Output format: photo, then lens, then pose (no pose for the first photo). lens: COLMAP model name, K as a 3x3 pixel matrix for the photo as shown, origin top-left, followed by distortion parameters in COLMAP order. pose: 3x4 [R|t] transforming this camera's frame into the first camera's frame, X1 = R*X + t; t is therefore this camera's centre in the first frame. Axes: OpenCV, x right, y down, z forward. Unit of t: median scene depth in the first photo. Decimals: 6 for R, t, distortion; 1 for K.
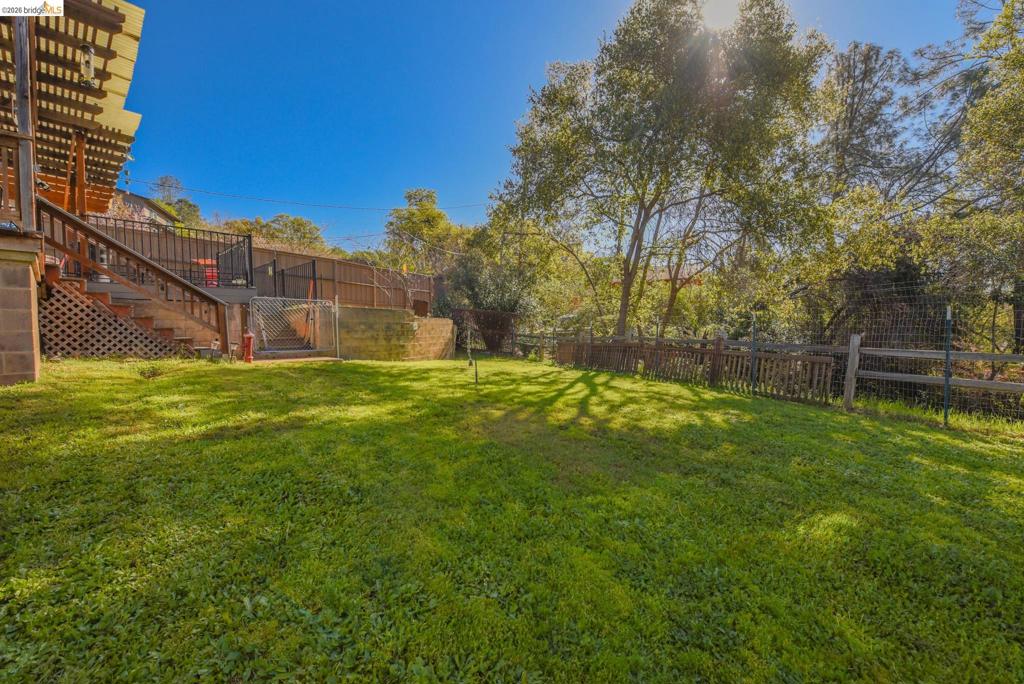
lens RADIAL K [[400.4, 0, 512.0], [0, 400.4, 342.0], [0, 0, 1]] dist [0.001887, 0.000324]
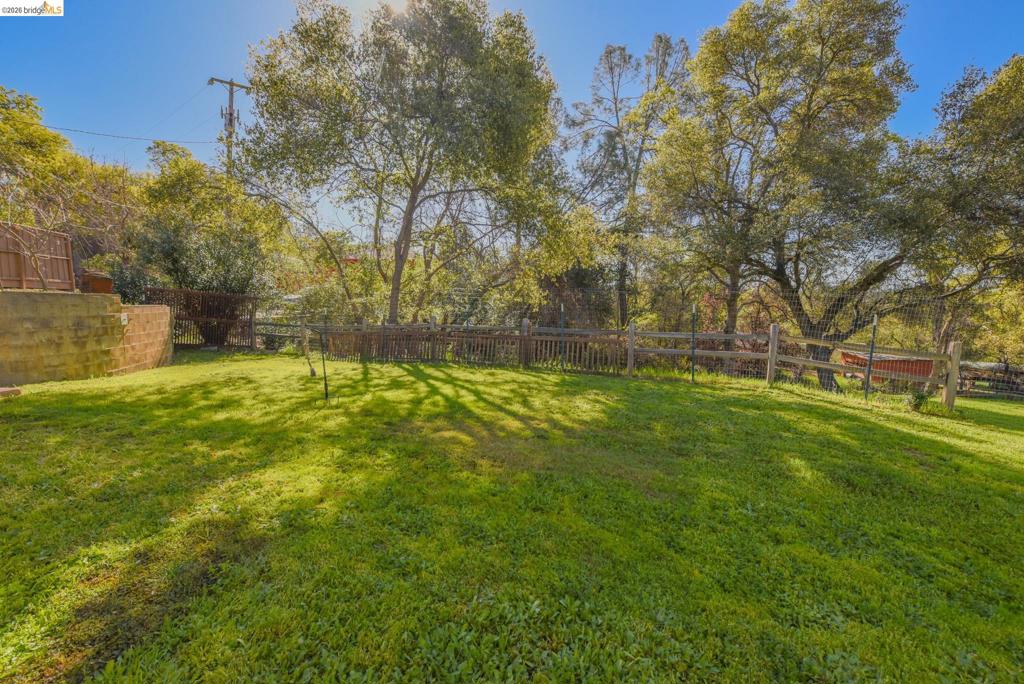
lens RADIAL K [[406.6, 0, 512.0], [0, 406.6, 342.0], [0, 0, 1]] dist [-0.002086, -0.000162]
pose [[0.778619, -0.062358, 0.624391, -0.144267], [0.031786, 0.997692, 0.060001, -0.019833], [-0.626691, -0.026871, 0.778804, 0.082416]]
